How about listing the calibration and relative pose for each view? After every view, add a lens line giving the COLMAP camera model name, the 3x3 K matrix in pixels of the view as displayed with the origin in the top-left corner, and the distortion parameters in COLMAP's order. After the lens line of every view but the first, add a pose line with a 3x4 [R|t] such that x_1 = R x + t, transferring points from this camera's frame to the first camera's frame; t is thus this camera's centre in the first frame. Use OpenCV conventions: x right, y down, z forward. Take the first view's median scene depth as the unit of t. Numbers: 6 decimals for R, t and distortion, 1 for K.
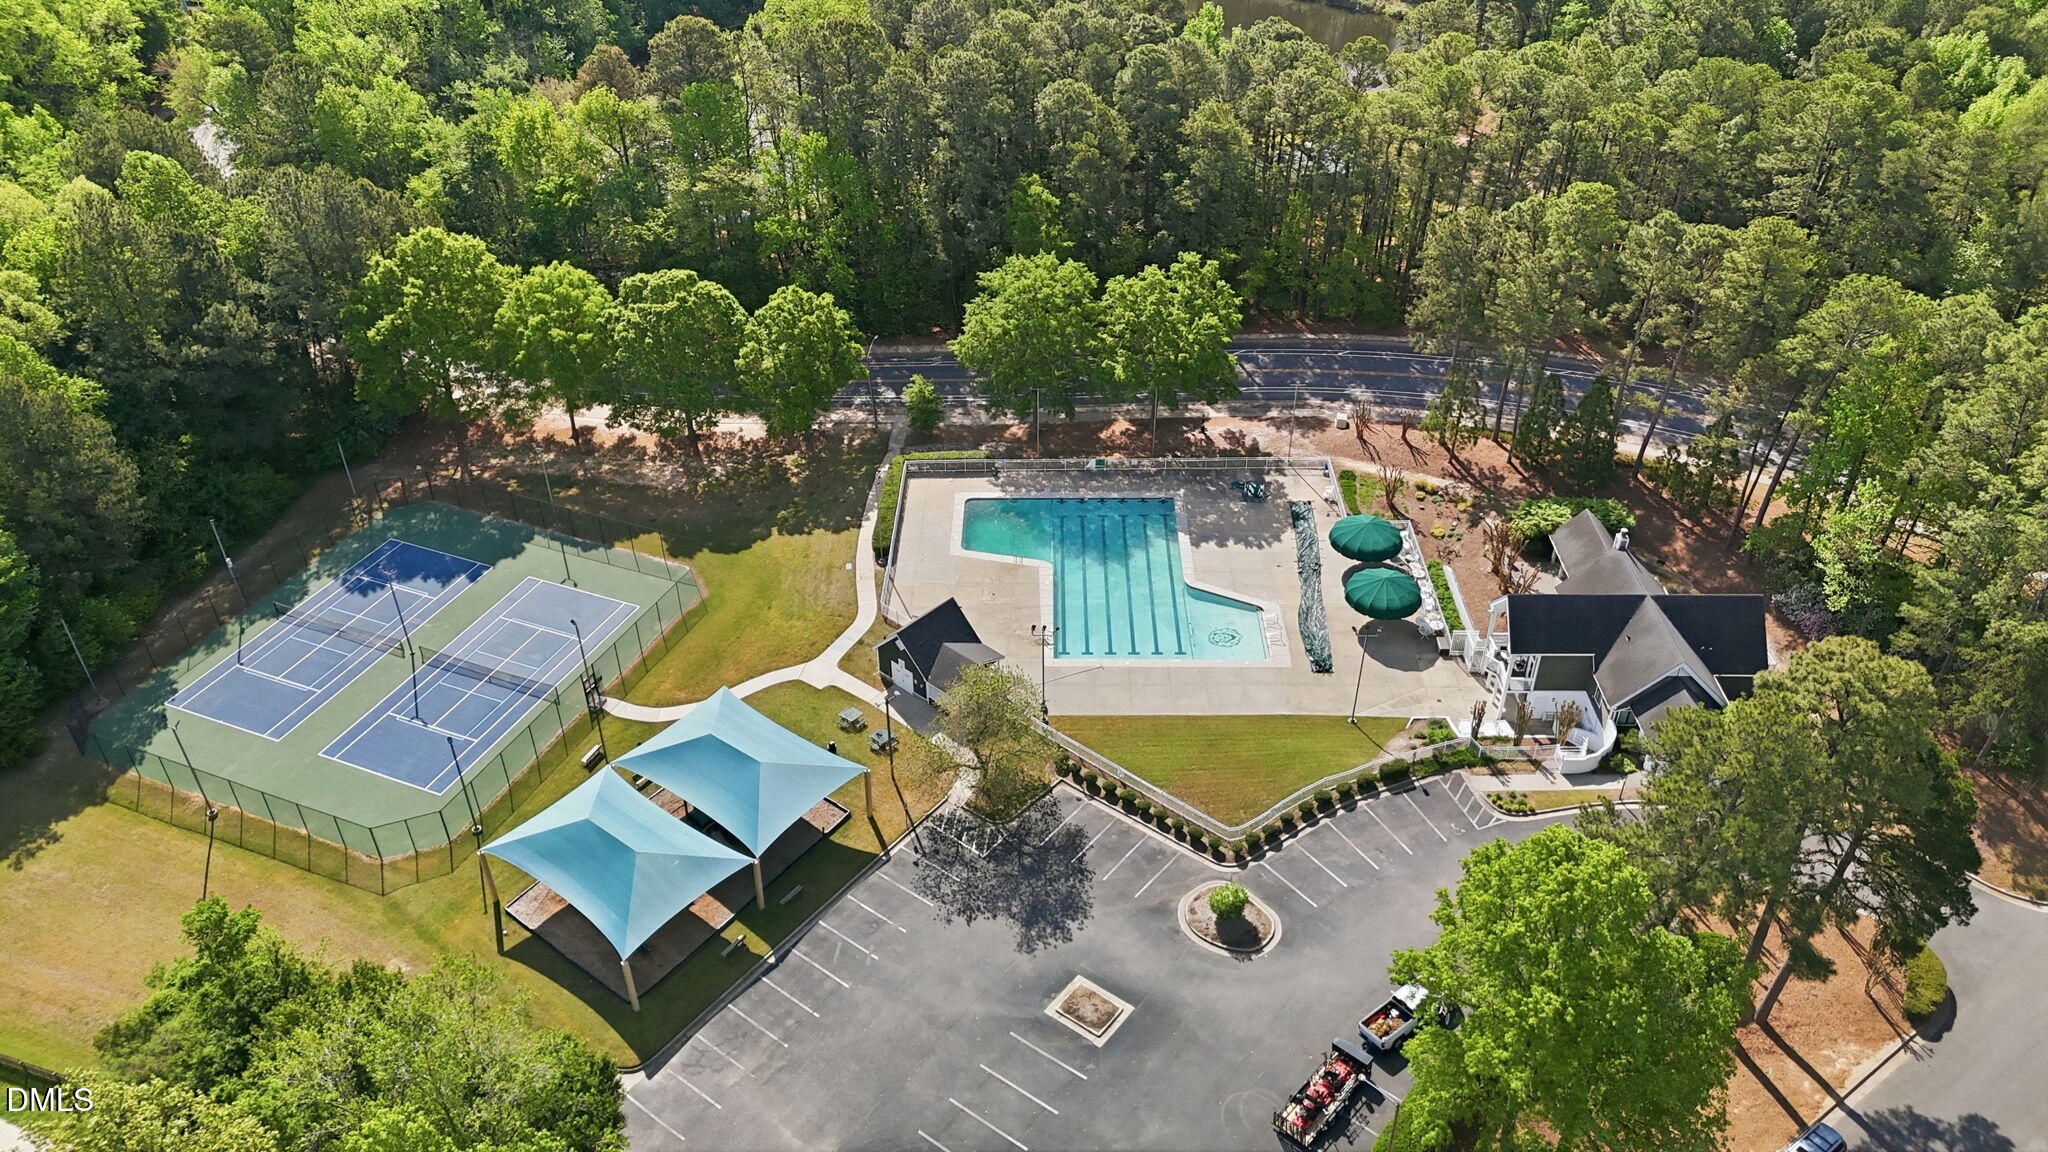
lens RADIAL K [[1498.3, 0, 1019.4], [0, 1498.3, 579.2], [0, 0, 1]] dist [0.152078, -0.267662]
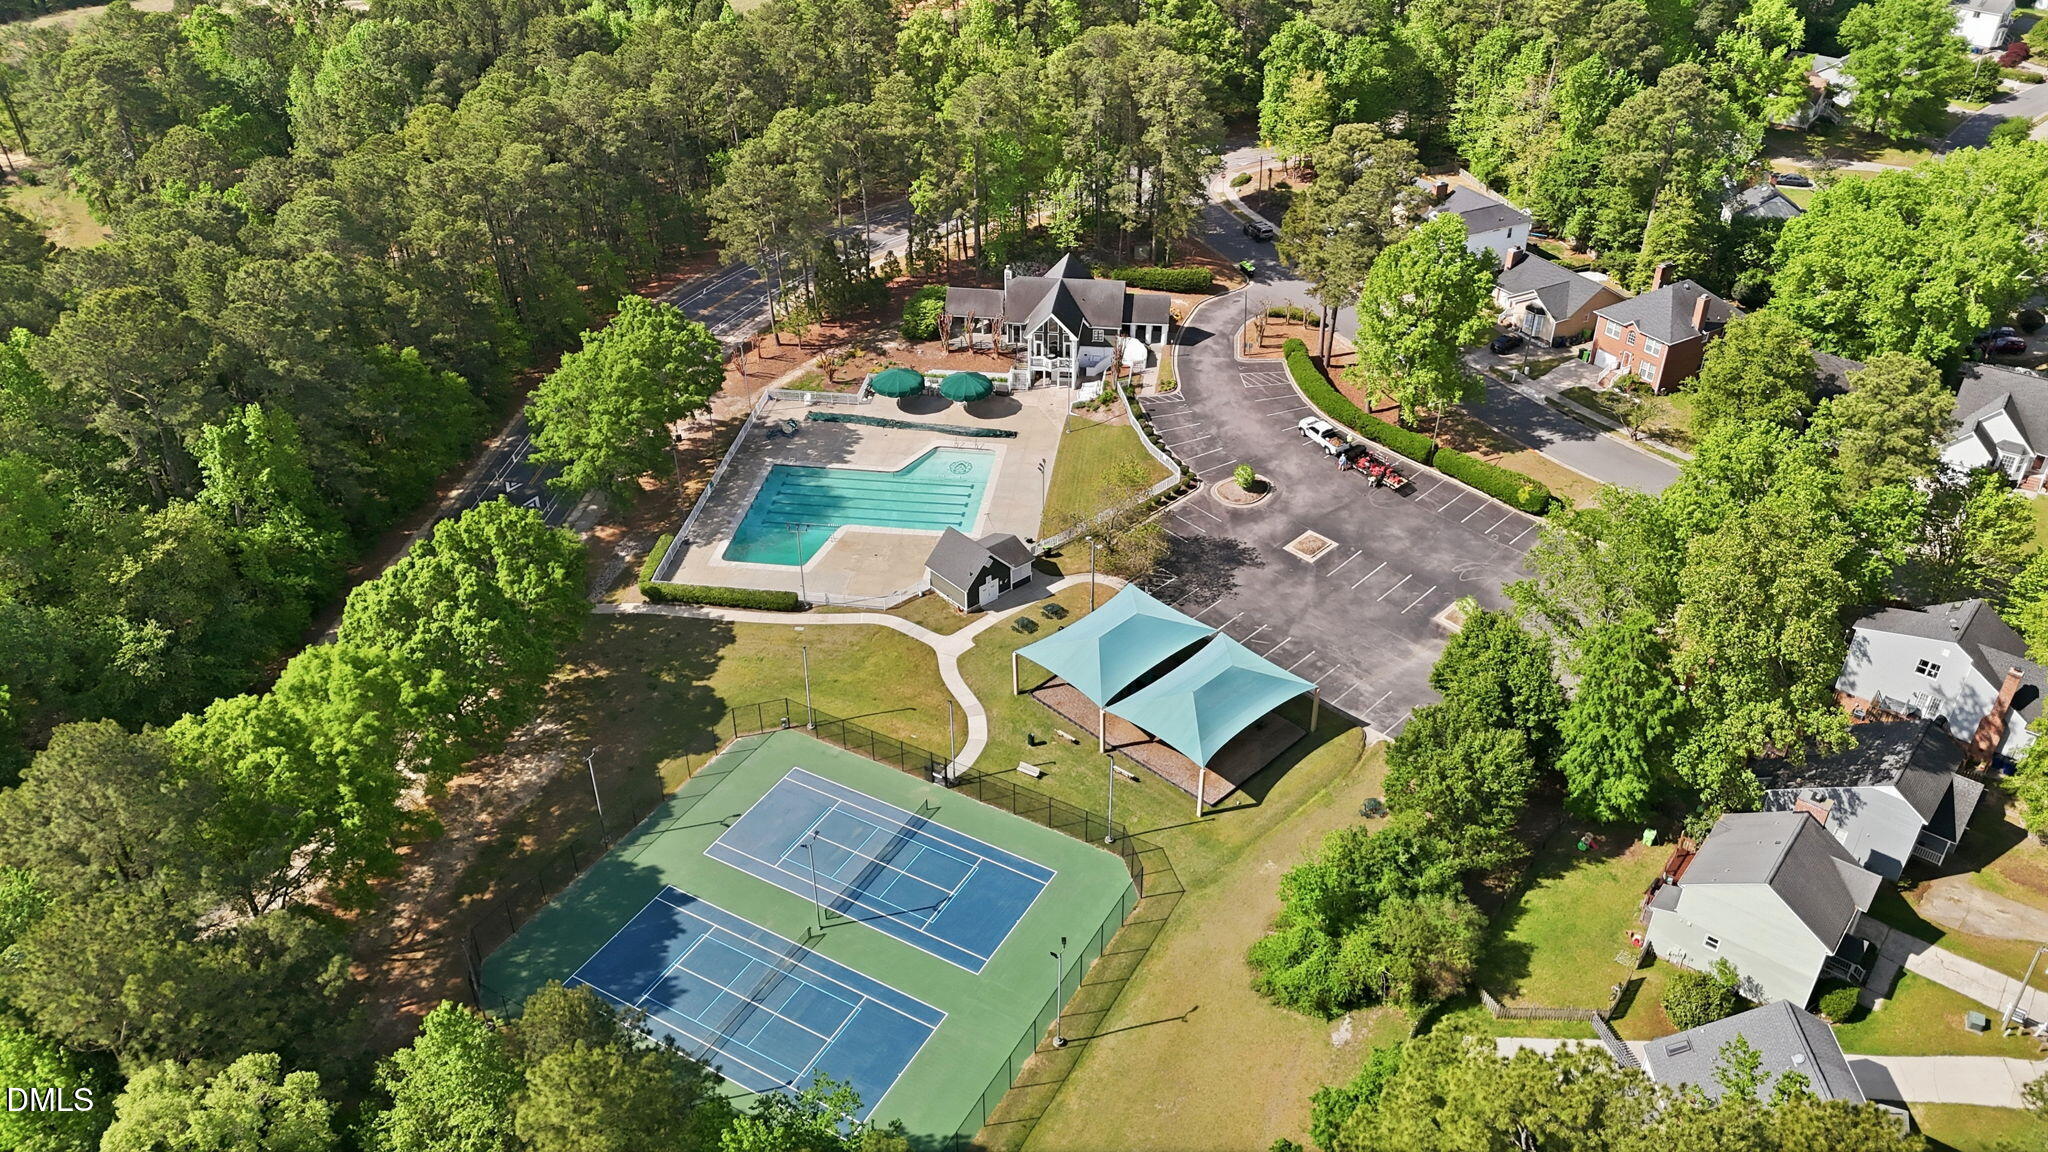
lens RADIAL K [[1498.3, 0, 1019.4], [0, 1498.3, 579.2], [0, 0, 1]] dist [0.152078, -0.267662]
pose [[0.124789, -0.543246, 0.830248, -0.921753], [0.596071, 0.709996, 0.374972, -0.326011], [-0.793175, 0.448094, 0.412413, 0.420772]]
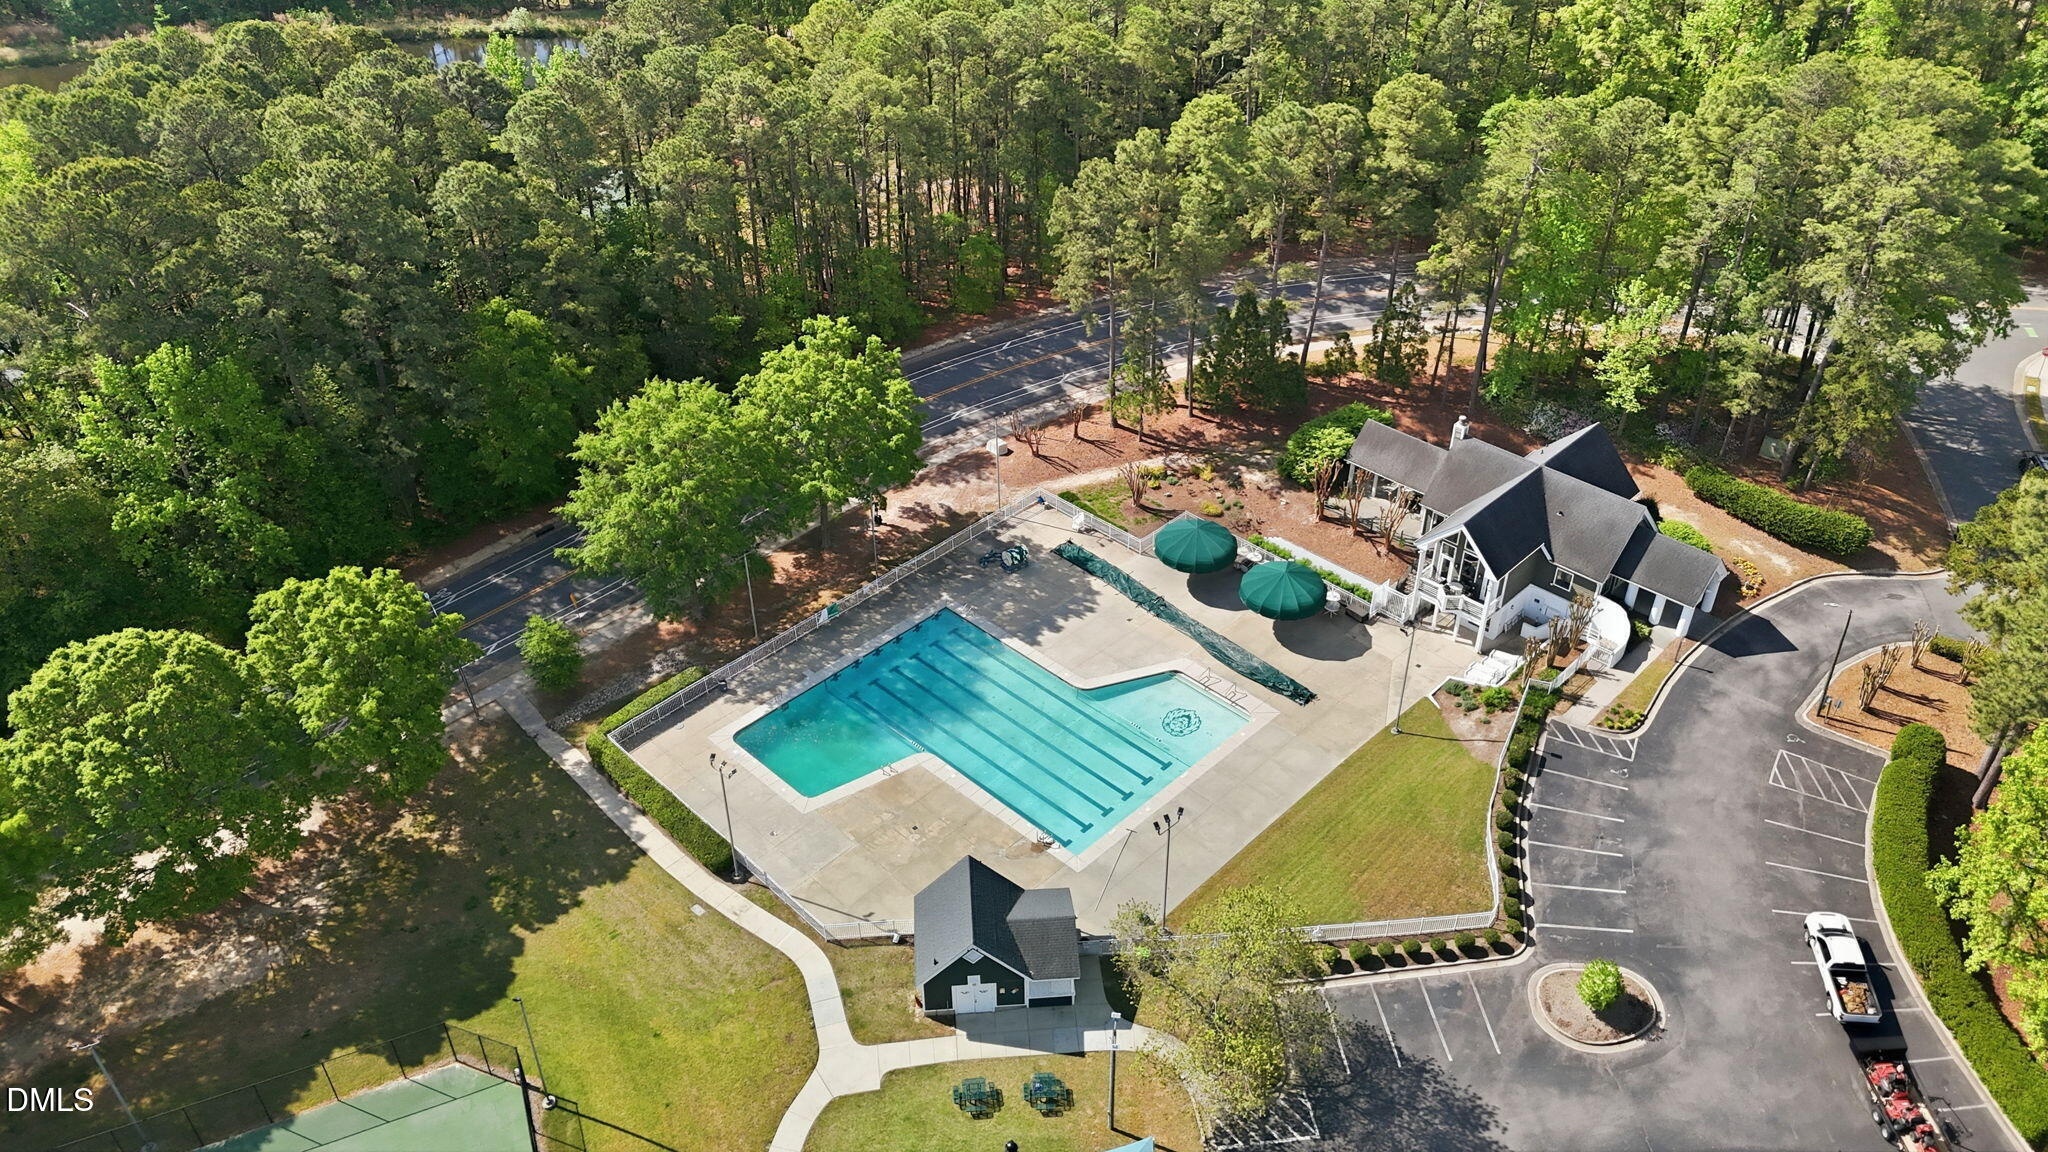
lens RADIAL K [[1498.3, 0, 1019.4], [0, 1498.3, 579.2], [0, 0, 1]] dist [0.152078, -0.267662]
pose [[0.694513, -0.424472, 0.580926, -0.330725], [0.430941, 0.891987, 0.136558, -0.162989], [-0.576144, 0.155504, 0.802419, 0.356781]]
